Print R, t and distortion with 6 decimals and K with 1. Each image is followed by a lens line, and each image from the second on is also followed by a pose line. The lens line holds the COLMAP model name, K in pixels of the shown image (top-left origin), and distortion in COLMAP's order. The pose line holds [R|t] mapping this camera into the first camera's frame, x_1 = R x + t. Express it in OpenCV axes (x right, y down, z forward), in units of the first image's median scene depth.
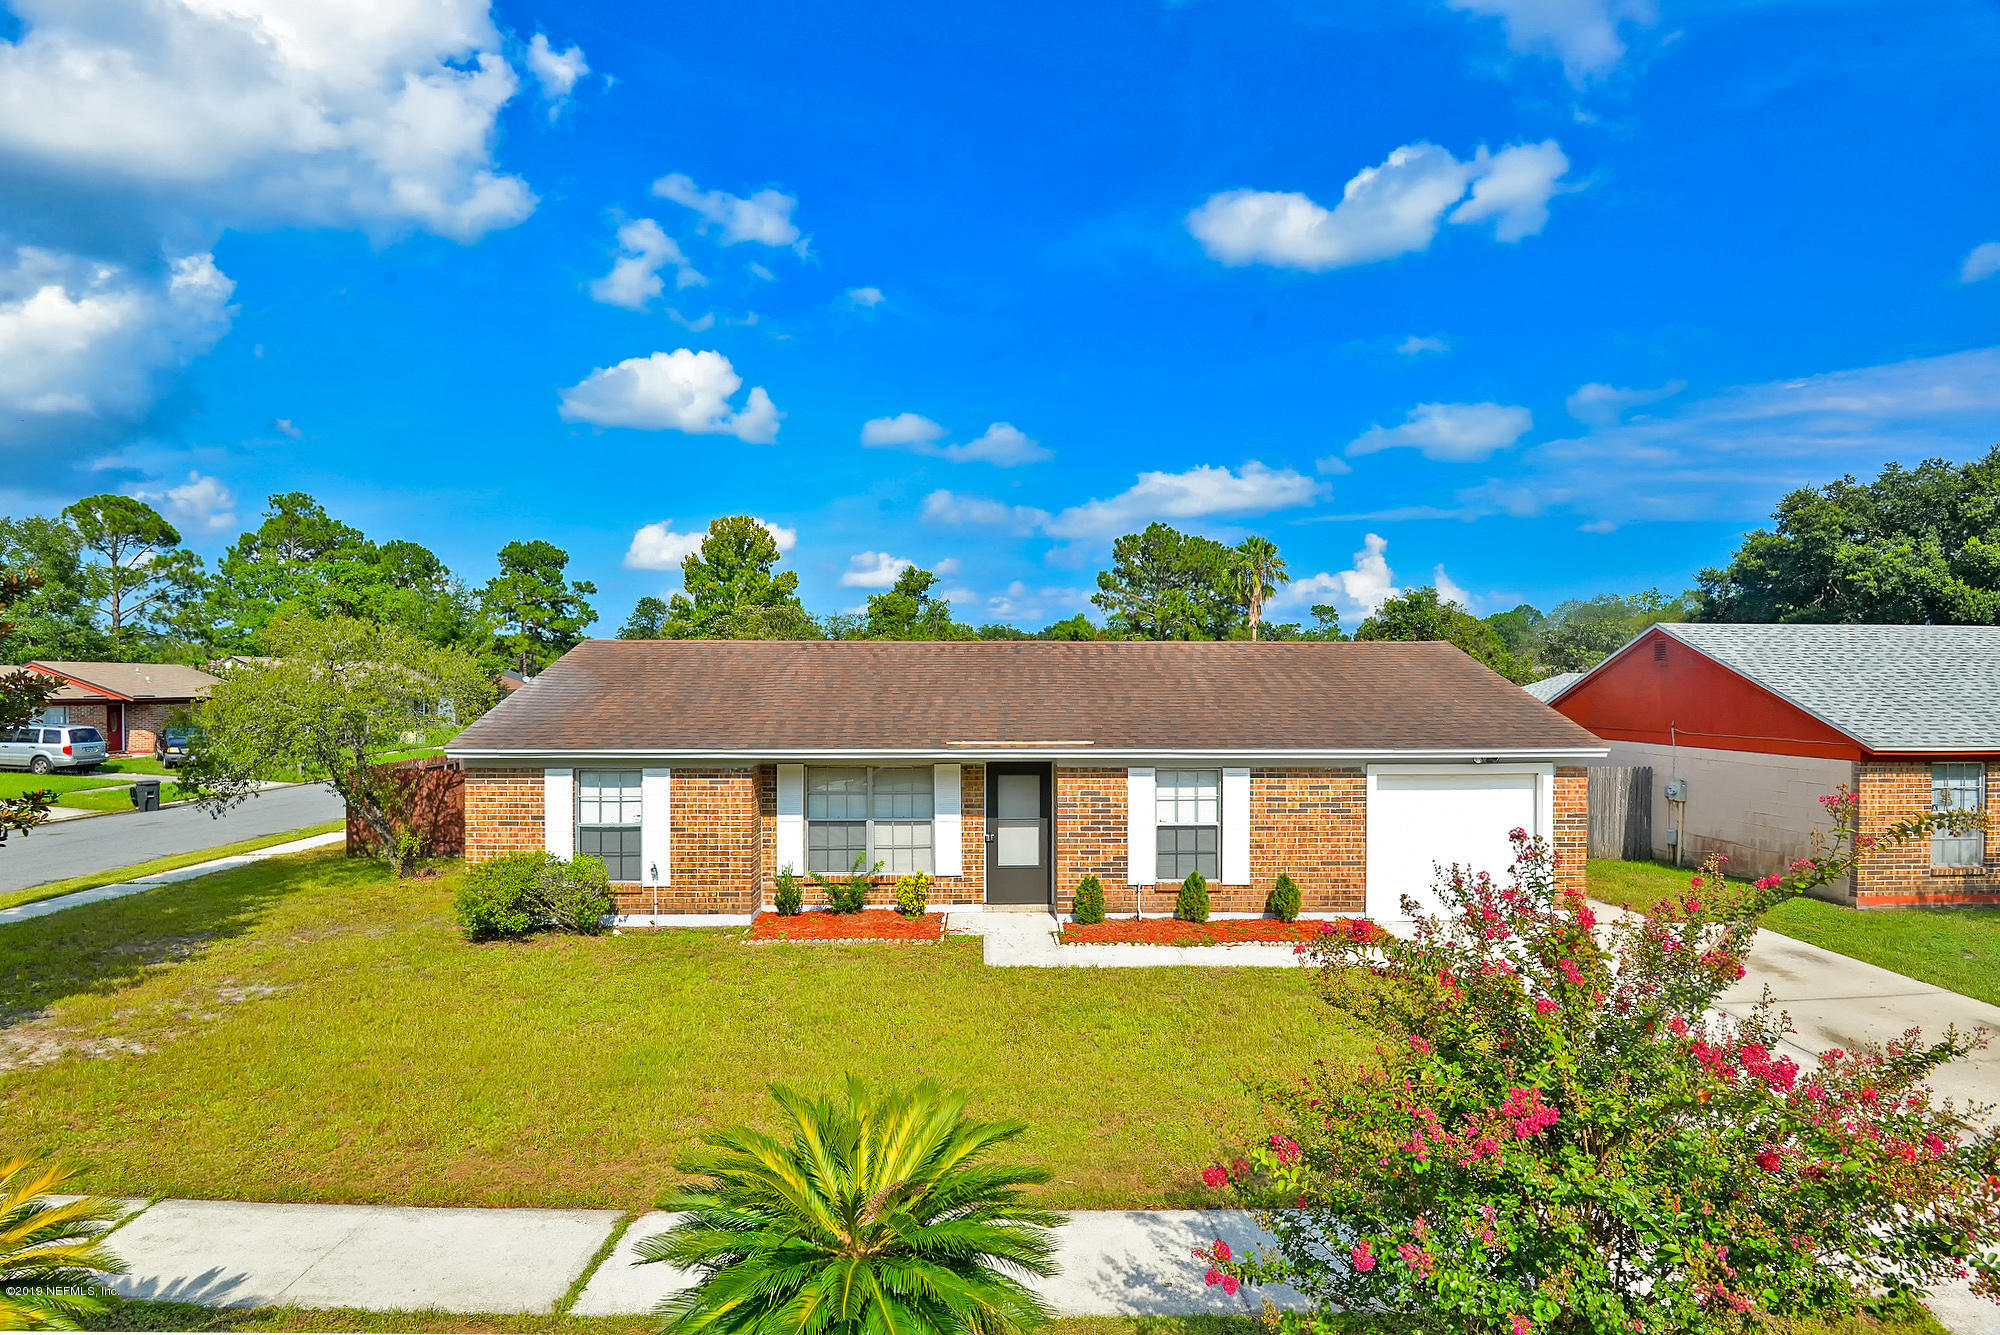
lens RADIAL K [[960.5, 0, 990.0], [0, 960.5, 659.0], [0, 0, 1]] dist [-0.018285, -0.009731]
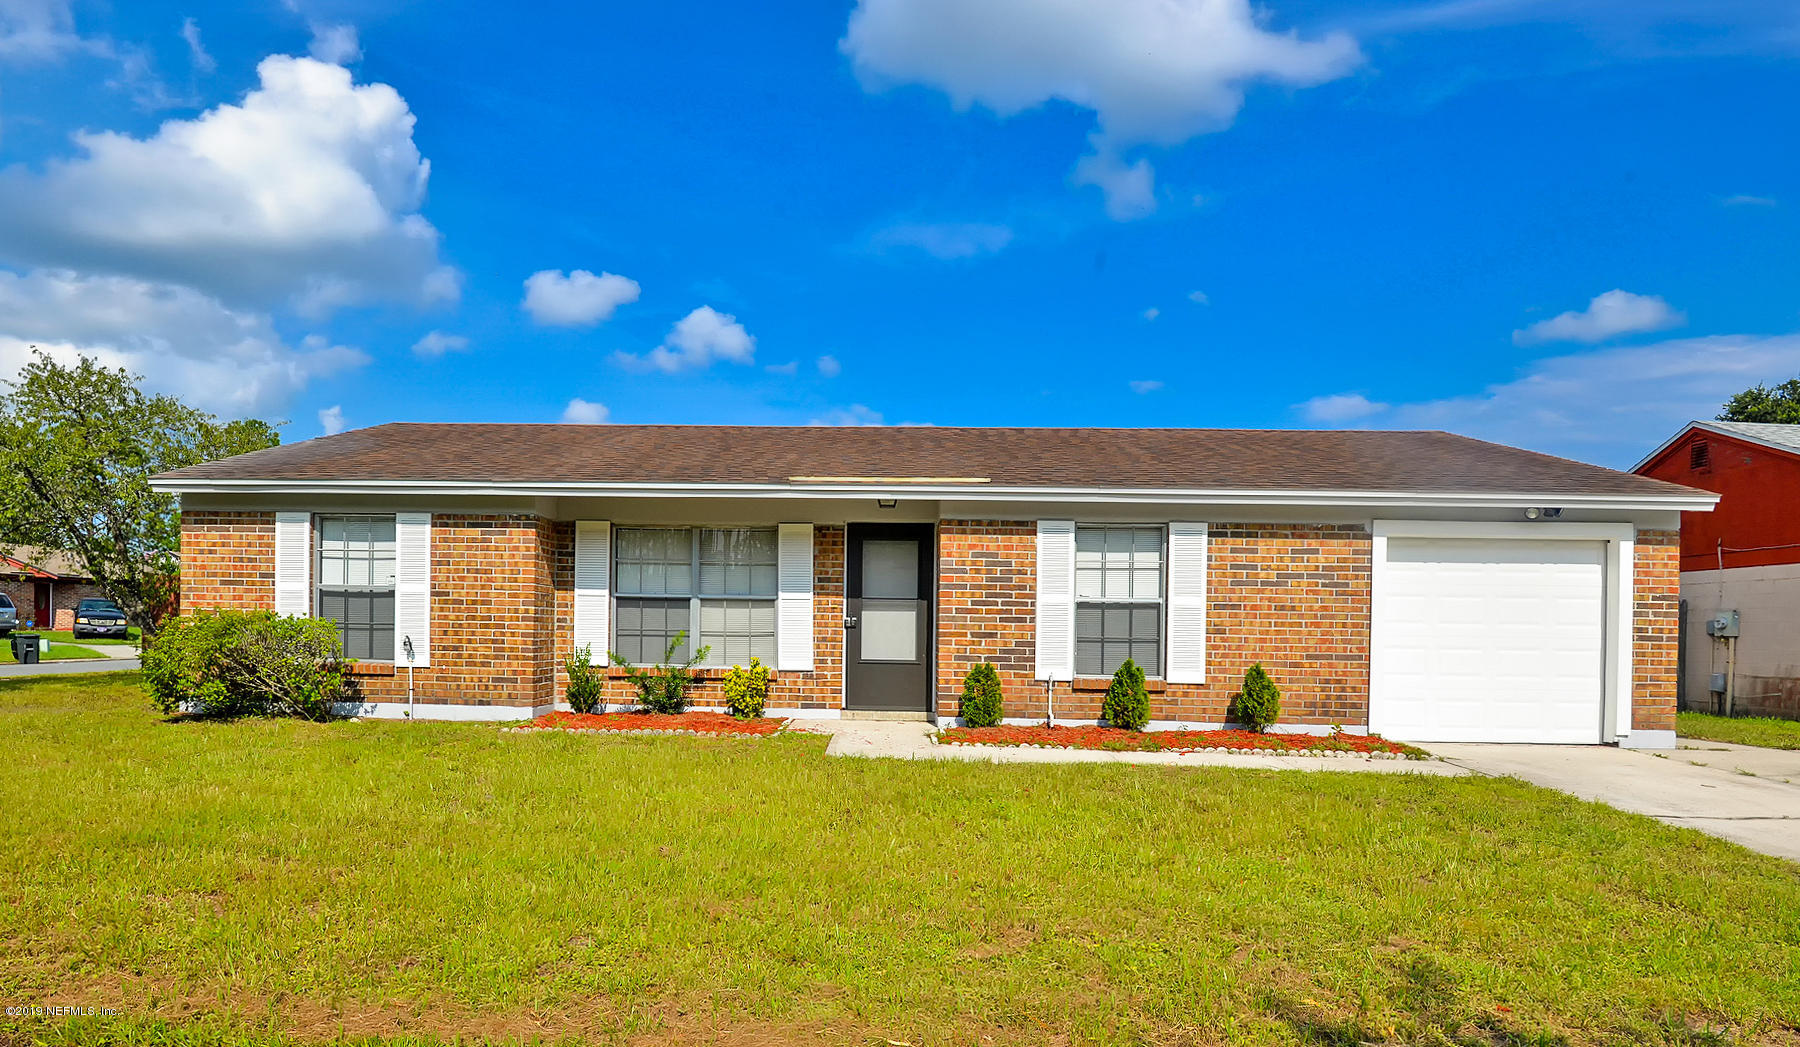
lens RADIAL K [[918.4, 0, 822.4], [0, 918.4, 600.6], [0, 0, 1]] dist [-0.035676, -0.005898]
pose [[0.996615, 0.010438, -0.081549, 0.037856], [-0.009568, 0.999893, 0.011048, 0.167780], [0.081656, -0.010231, 0.996608, 0.288602]]
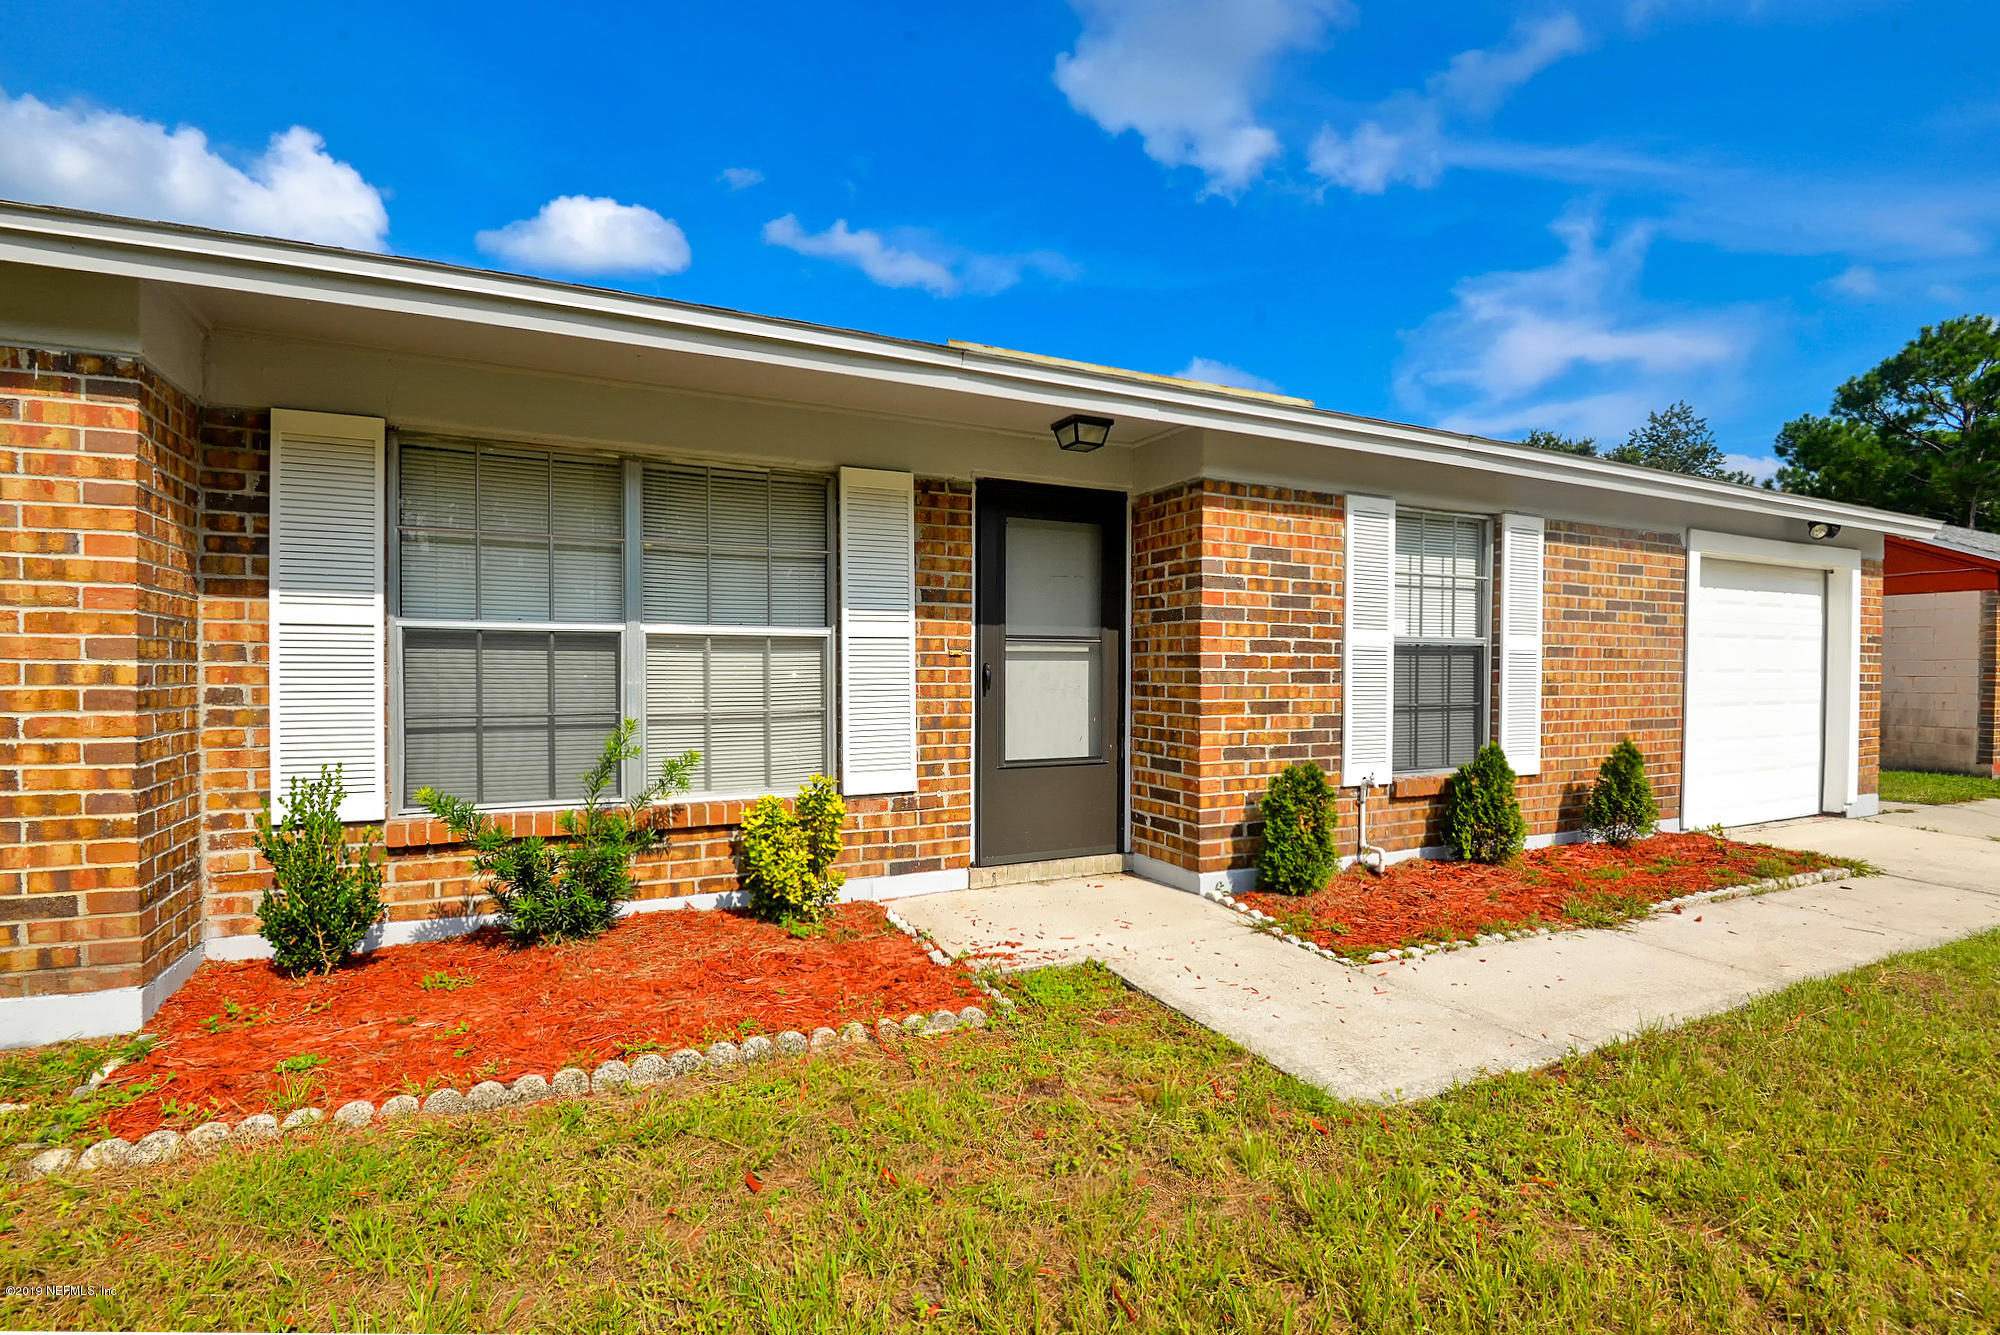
lens RADIAL K [[960.5, 0, 1009.5], [0, 960.5, 658.7], [0, 0, 1]] dist [-0.018285, -0.009731]
pose [[0.908815, 0.004597, 0.417174, -0.148916], [-0.018982, 0.999359, 0.030340, 0.171705], [-0.416767, -0.035492, 0.908320, 0.692310]]
